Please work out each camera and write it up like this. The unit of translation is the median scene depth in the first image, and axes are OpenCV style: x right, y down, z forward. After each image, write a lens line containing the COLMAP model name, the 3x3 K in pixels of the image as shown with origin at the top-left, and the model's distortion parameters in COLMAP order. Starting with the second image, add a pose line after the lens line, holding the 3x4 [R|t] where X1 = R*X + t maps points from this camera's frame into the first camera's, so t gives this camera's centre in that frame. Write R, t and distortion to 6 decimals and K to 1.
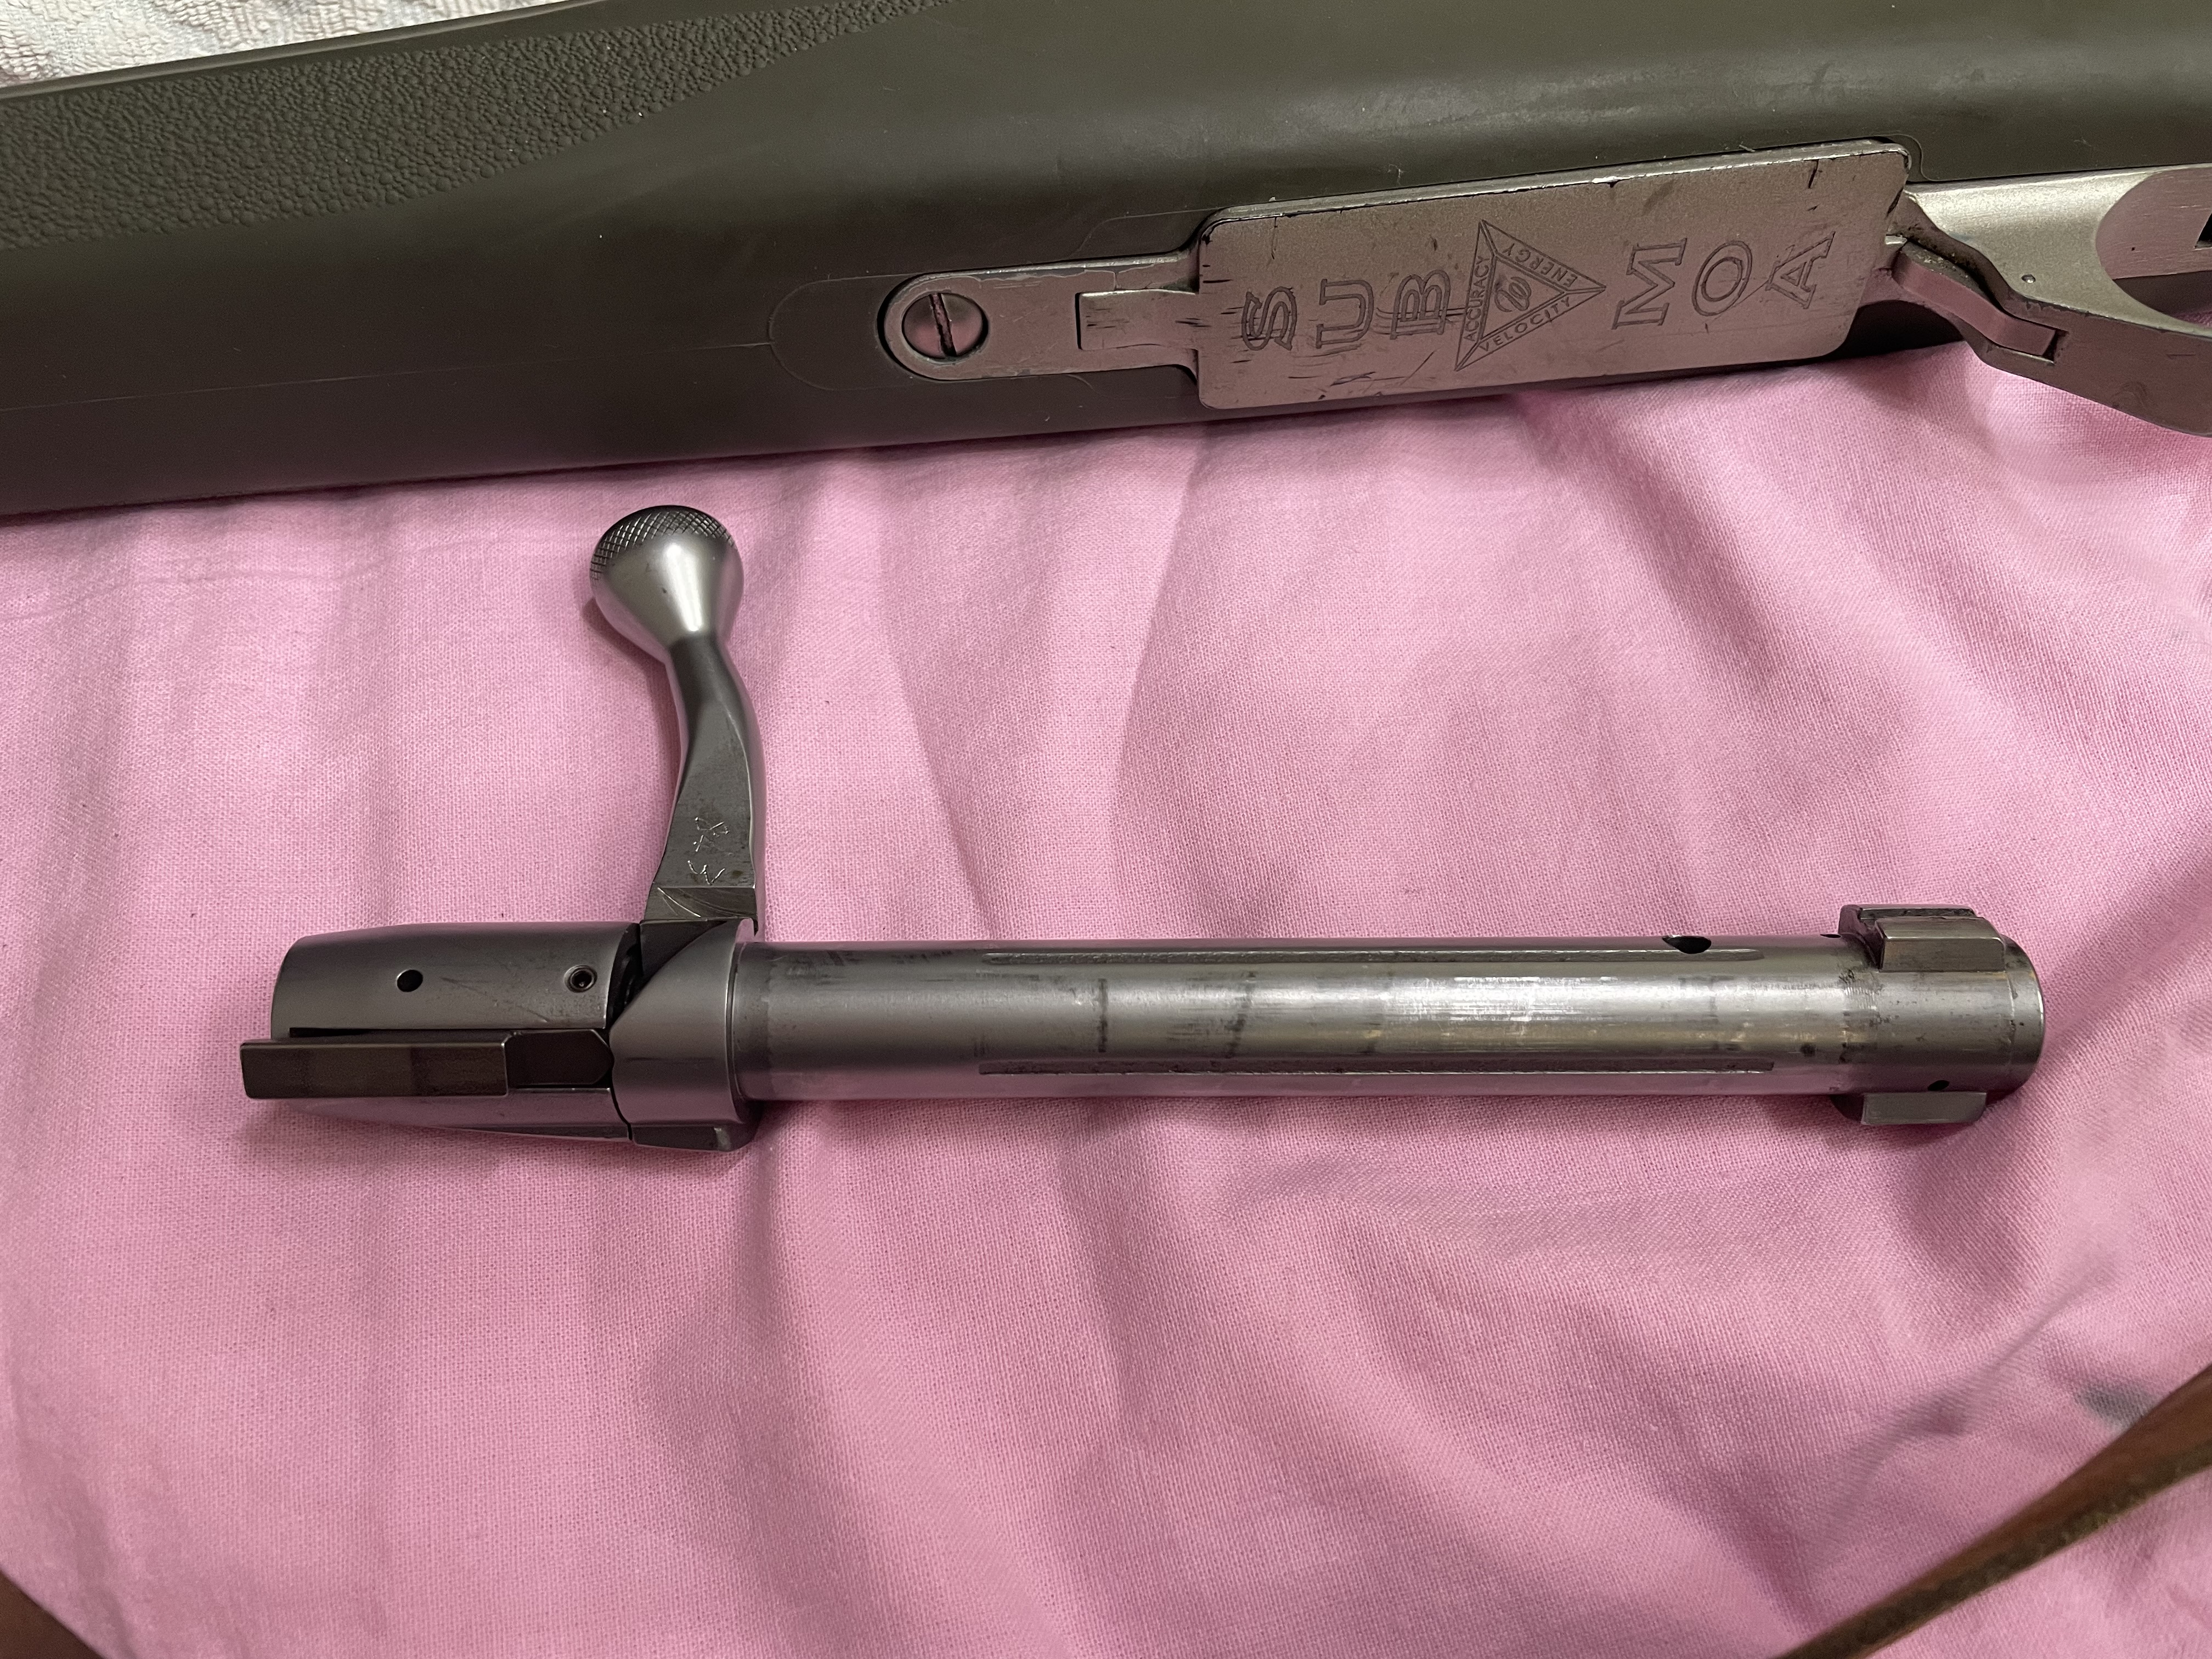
lens RADIAL K [[1737.9, 0, 1099.9], [0, 1737.9, 825.4], [0, 0, 1]] dist [0.036489, -0.053425]
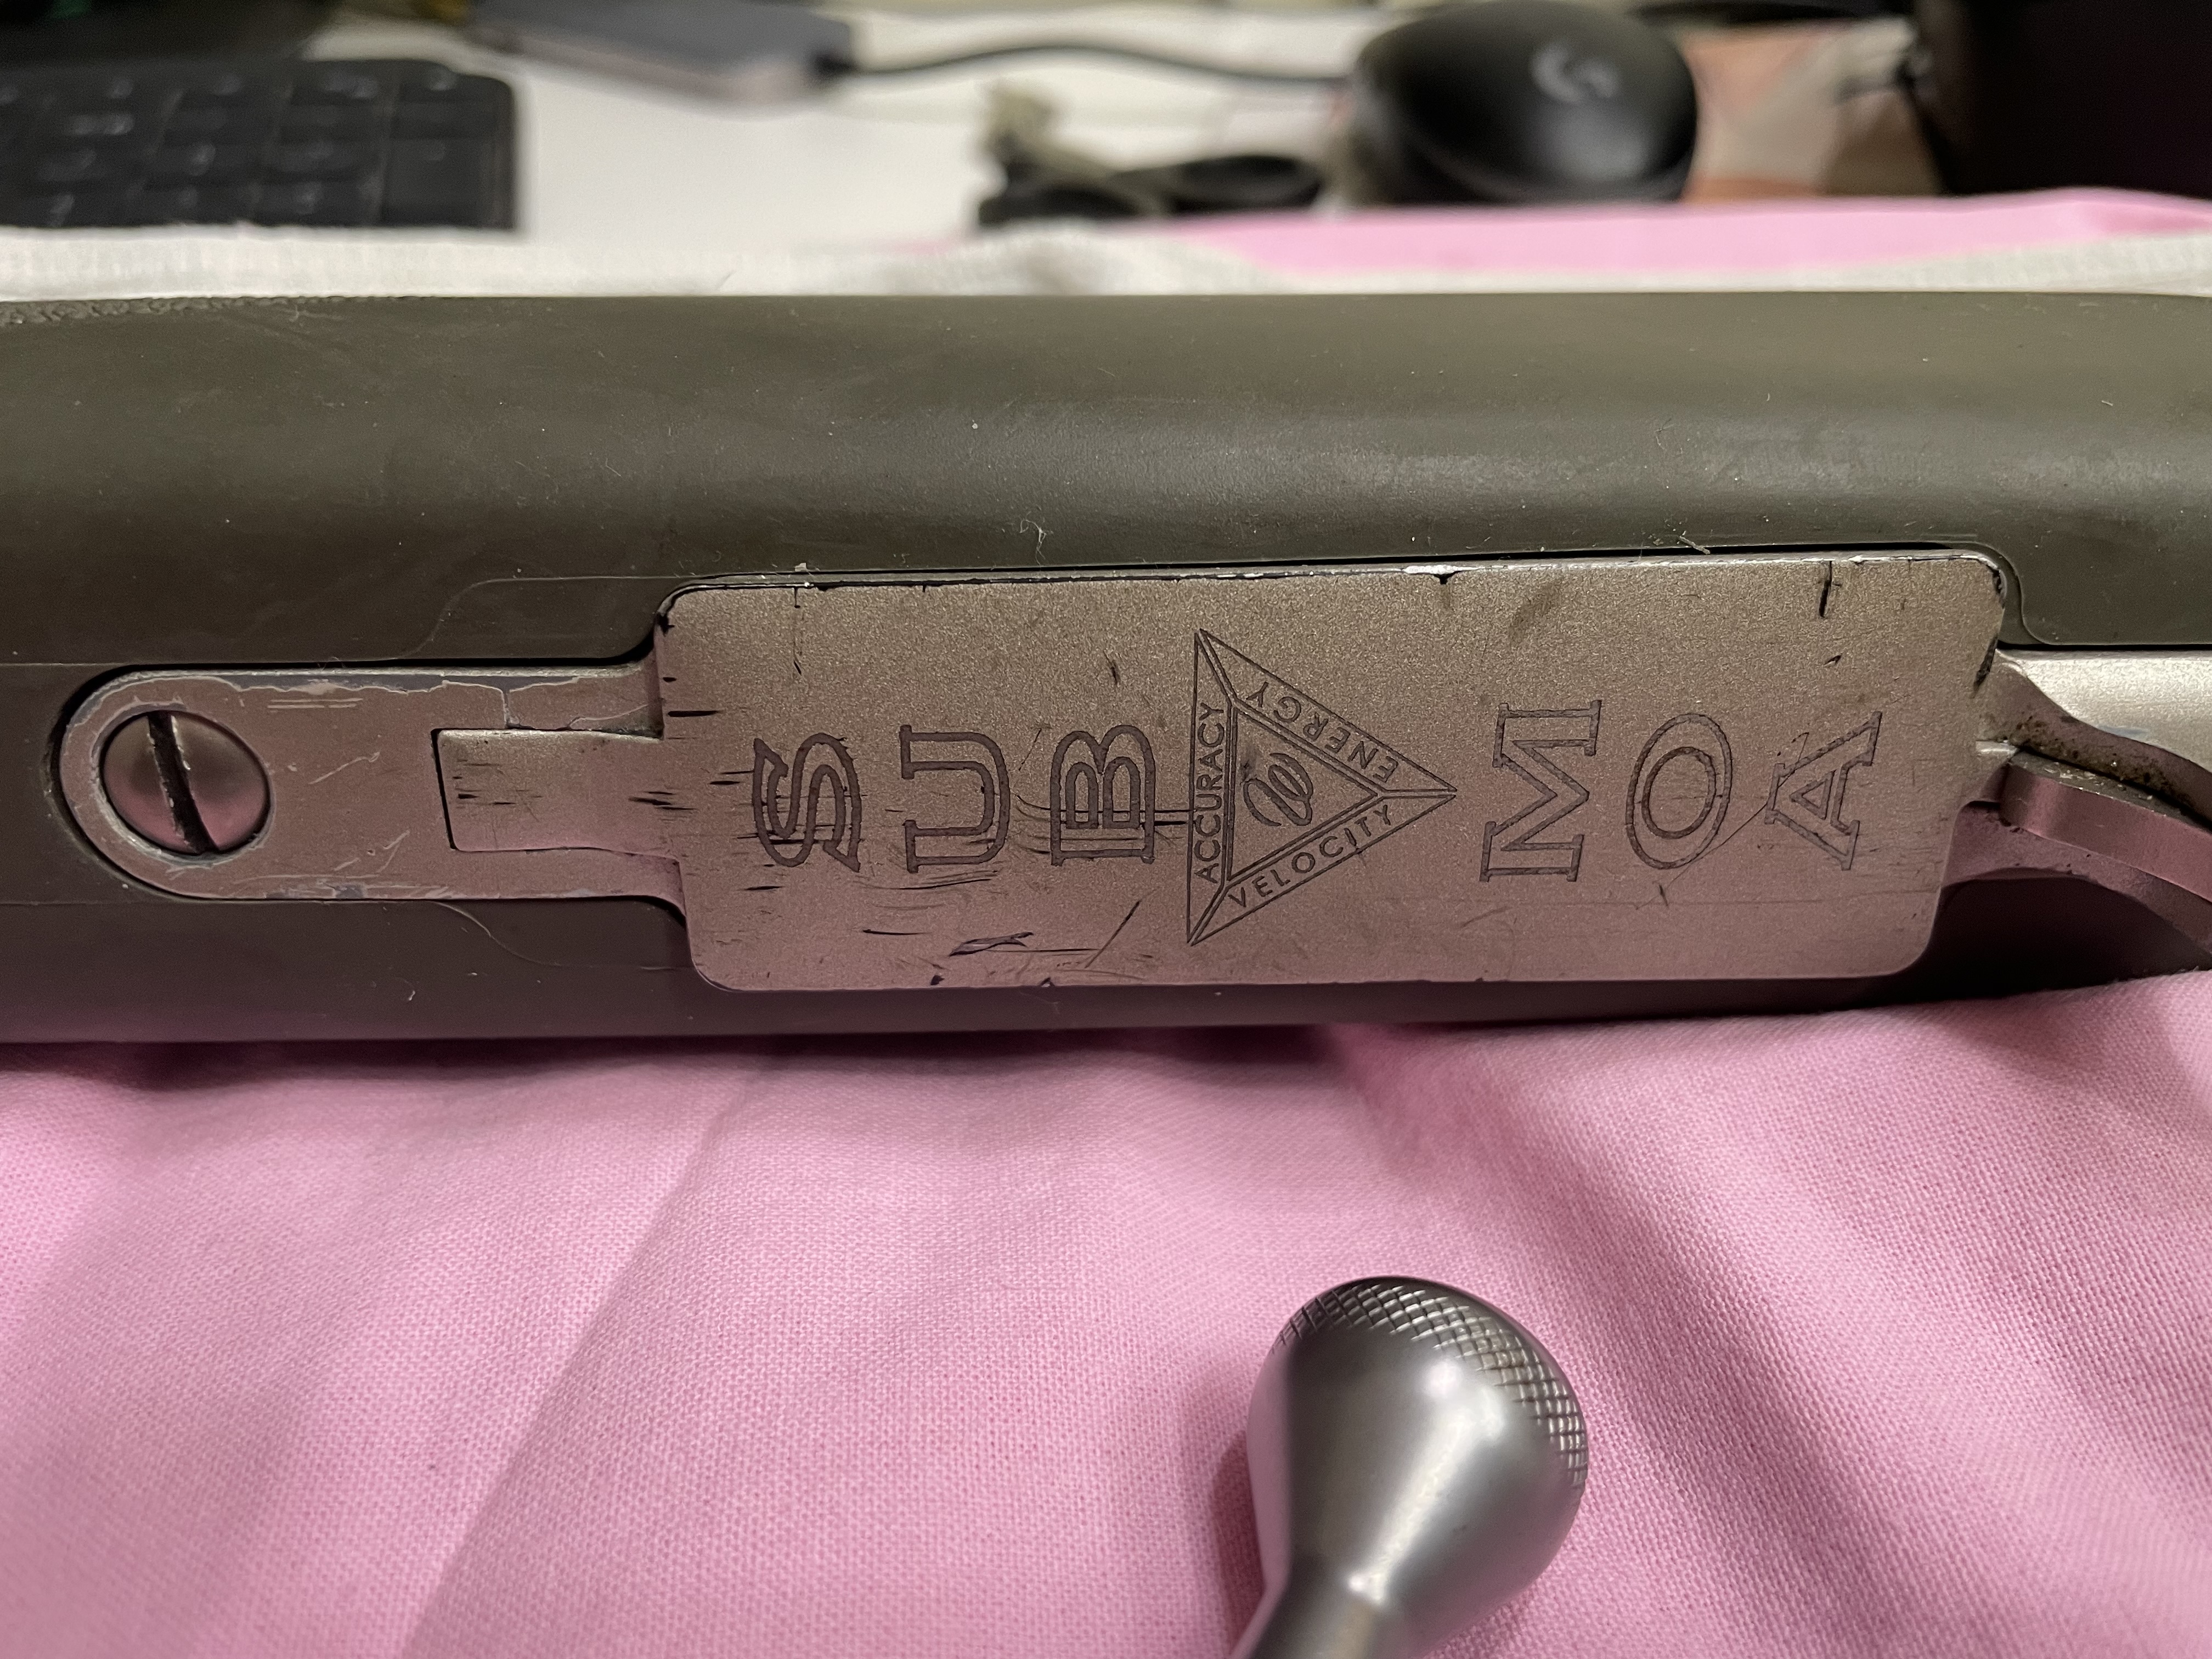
lens RADIAL K [[1737.9, 0, 1121.8], [0, 1737.9, 821.1], [0, 0, 1]] dist [0.036489, -0.053425]
pose [[0.998322, 0.055593, -0.016189, 0.196511], [-0.056354, 0.868656, -0.492200, -0.036724], [-0.013301, 0.492287, 0.870332, 0.545982]]
